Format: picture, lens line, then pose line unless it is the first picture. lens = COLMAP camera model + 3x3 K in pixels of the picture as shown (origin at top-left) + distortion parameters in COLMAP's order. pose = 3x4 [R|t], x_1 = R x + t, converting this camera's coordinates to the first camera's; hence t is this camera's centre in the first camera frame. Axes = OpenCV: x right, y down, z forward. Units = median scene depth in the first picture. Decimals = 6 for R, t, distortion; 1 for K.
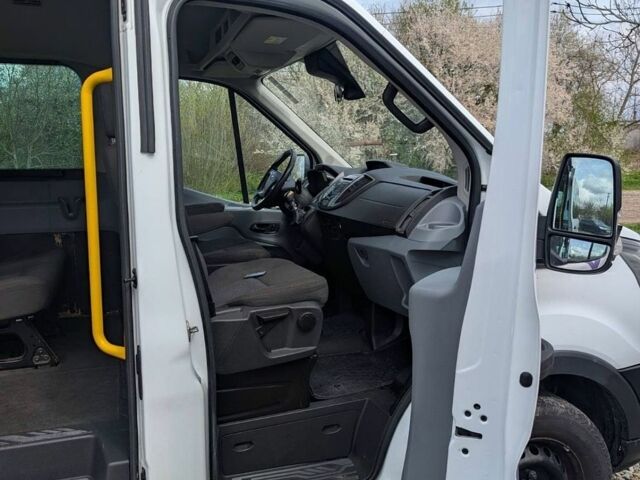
lens RADIAL K [[597.4, 0, 321.6], [0, 597.4, 238.1], [0, 0, 1]] dist [0.100952, -0.233523]
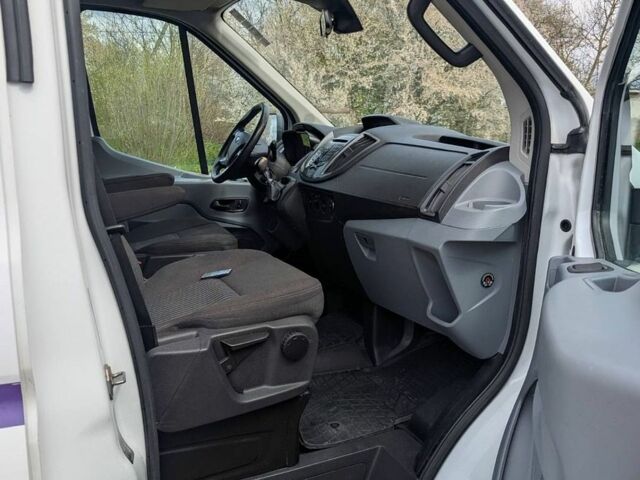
lens RADIAL K [[597.4, 0, 321.6], [0, 597.4, 238.1], [0, 0, 1]] dist [0.100952, -0.233523]
pose [[0.998114, -0.012621, 0.060077, -0.028191], [0.009731, 0.998792, 0.048155, -0.014031], [-0.060612, -0.047480, 0.997031, 0.266401]]
